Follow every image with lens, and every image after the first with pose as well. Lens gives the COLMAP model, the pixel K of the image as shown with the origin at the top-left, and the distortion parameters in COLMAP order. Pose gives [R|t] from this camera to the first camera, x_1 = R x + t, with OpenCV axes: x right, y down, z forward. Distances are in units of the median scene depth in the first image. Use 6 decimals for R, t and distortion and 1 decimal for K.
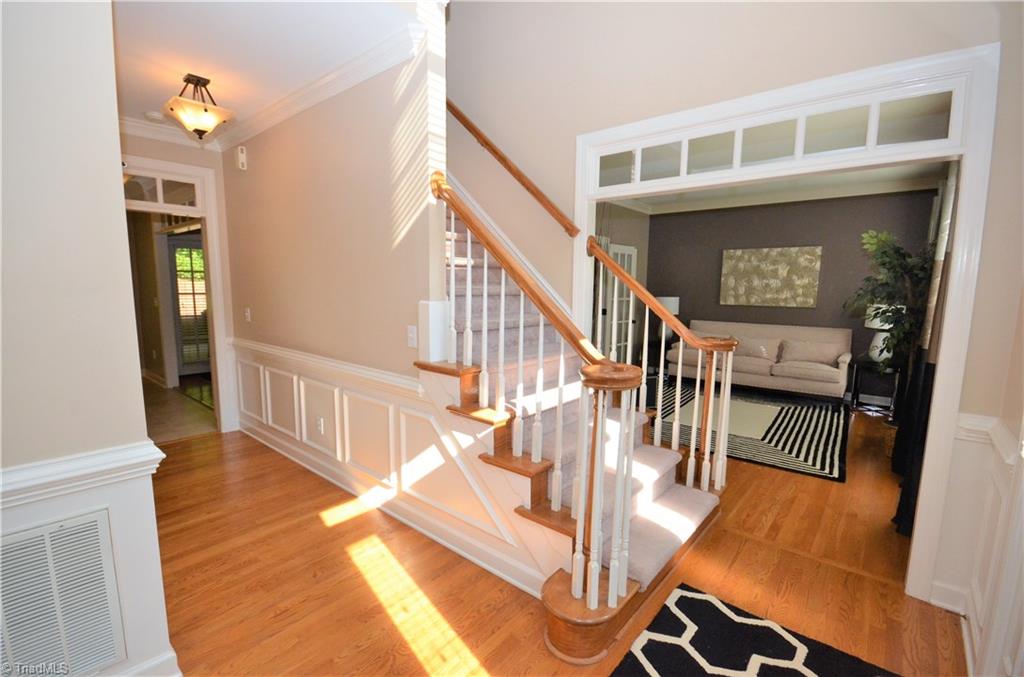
lens RADIAL K [[456.5, 0, 513.8], [0, 456.5, 345.1], [0, 0, 1]] dist [-0.000165, -0.000102]
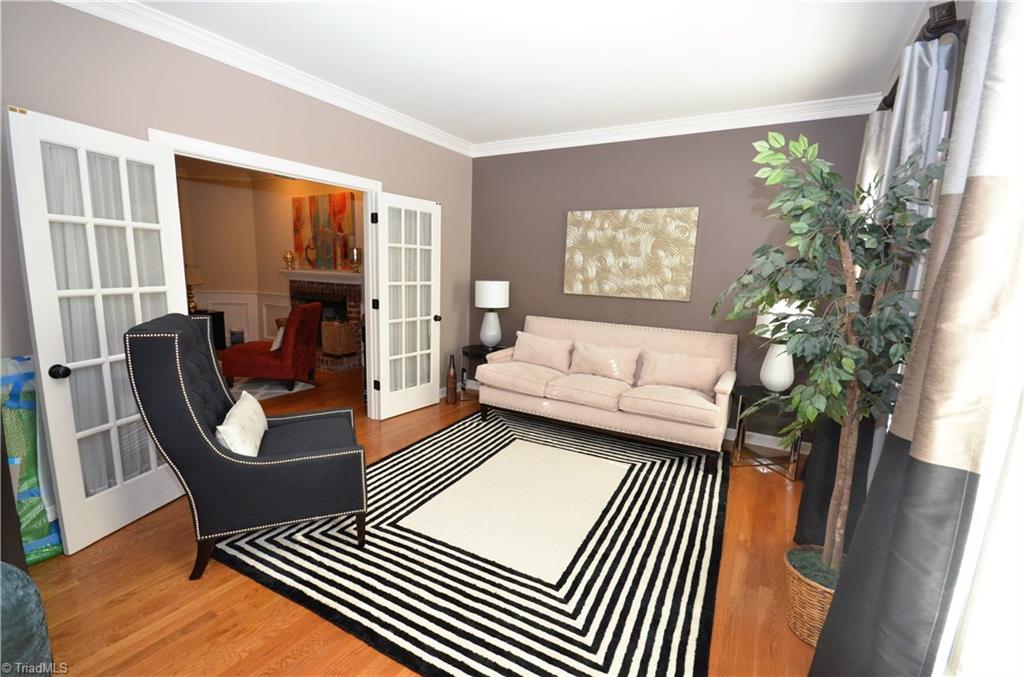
lens RADIAL K [[456.5, 0, 513.8], [0, 456.5, 345.1], [0, 0, 1]] dist [-0.000165, -0.000102]
pose [[0.985414, -0.008301, 0.169970, 0.289264], [0.001040, 0.999085, 0.042763, -0.045356], [-0.170170, -0.041962, 0.984521, 0.377343]]
